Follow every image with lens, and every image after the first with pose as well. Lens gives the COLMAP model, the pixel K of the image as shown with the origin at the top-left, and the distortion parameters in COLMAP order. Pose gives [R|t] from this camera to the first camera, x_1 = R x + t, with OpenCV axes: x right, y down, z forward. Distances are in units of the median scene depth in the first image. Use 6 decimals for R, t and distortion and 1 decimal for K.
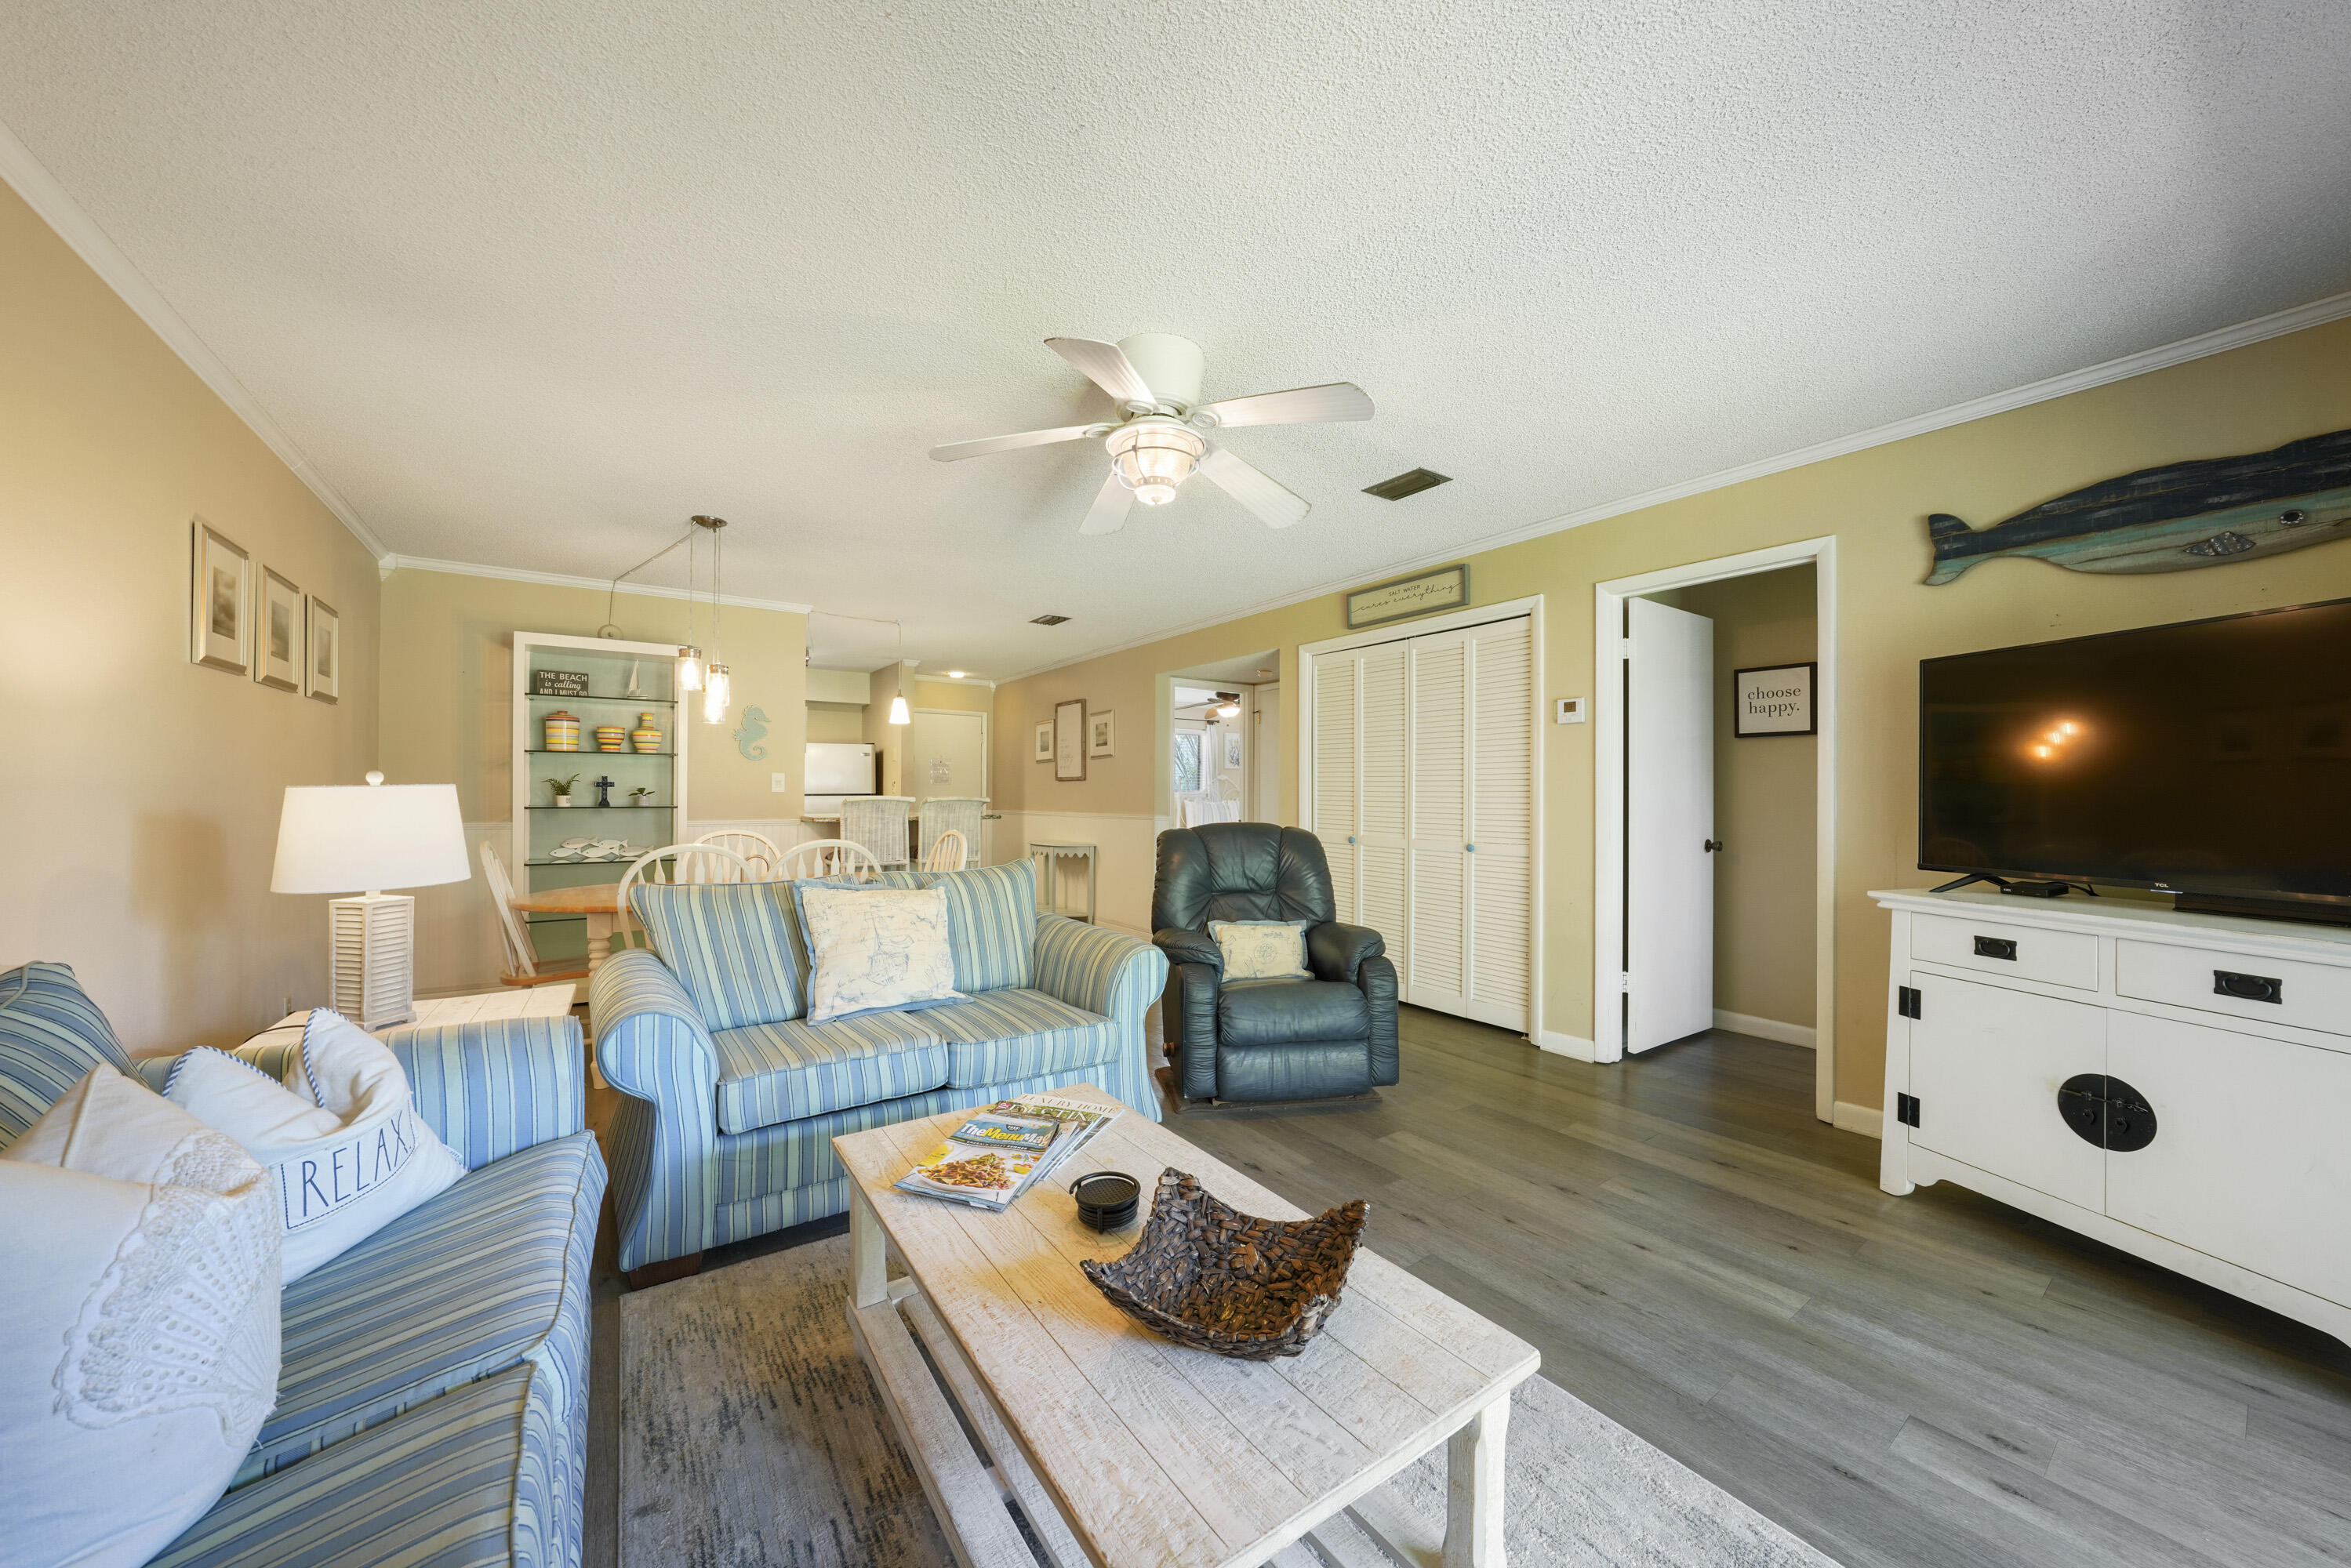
lens RADIAL K [[845.9, 0, 1144.9], [0, 845.9, 788.5], [0, 0, 1]] dist [-0.015356, 0.002715]
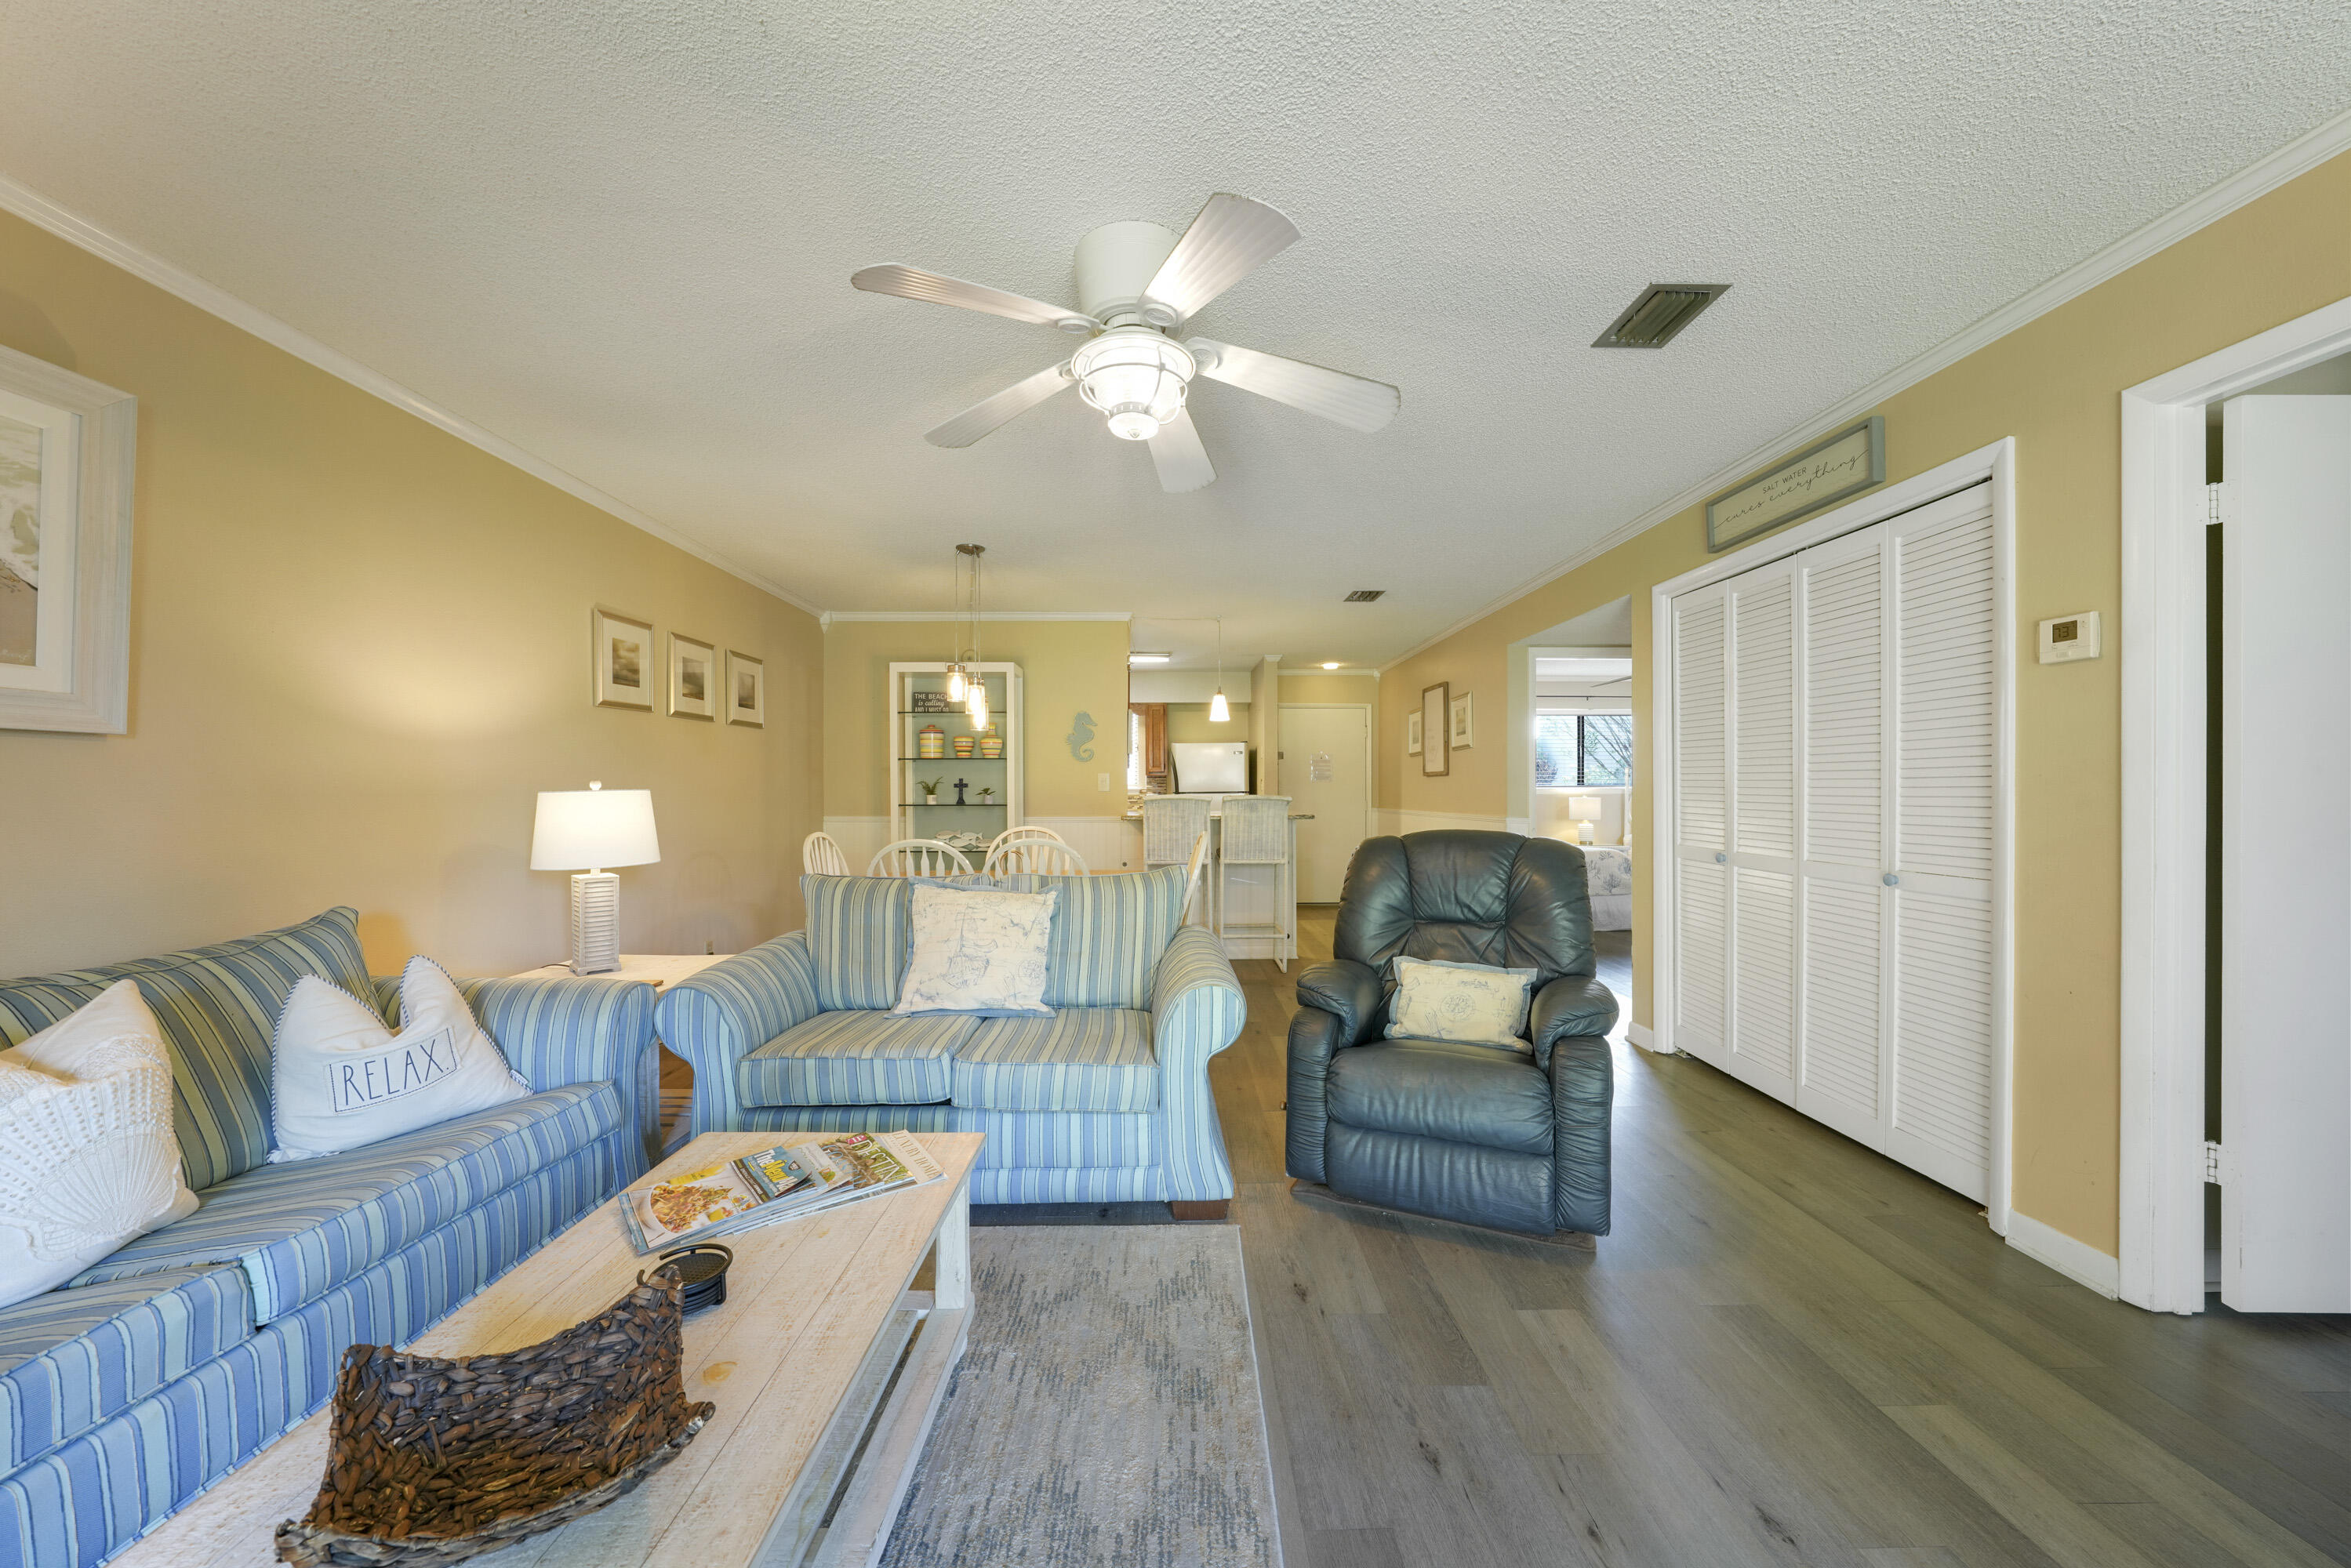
lens RADIAL K [[845.9, 0, 1165.8], [0, 845.9, 785.8], [0, 0, 1]] dist [-0.015356, 0.002715]
pose [[0.827109, -0.007244, -0.561995, 0.331511], [0.007887, 0.999968, -0.001281, -0.000994], [0.561986, -0.003373, 0.827140, 0.231314]]
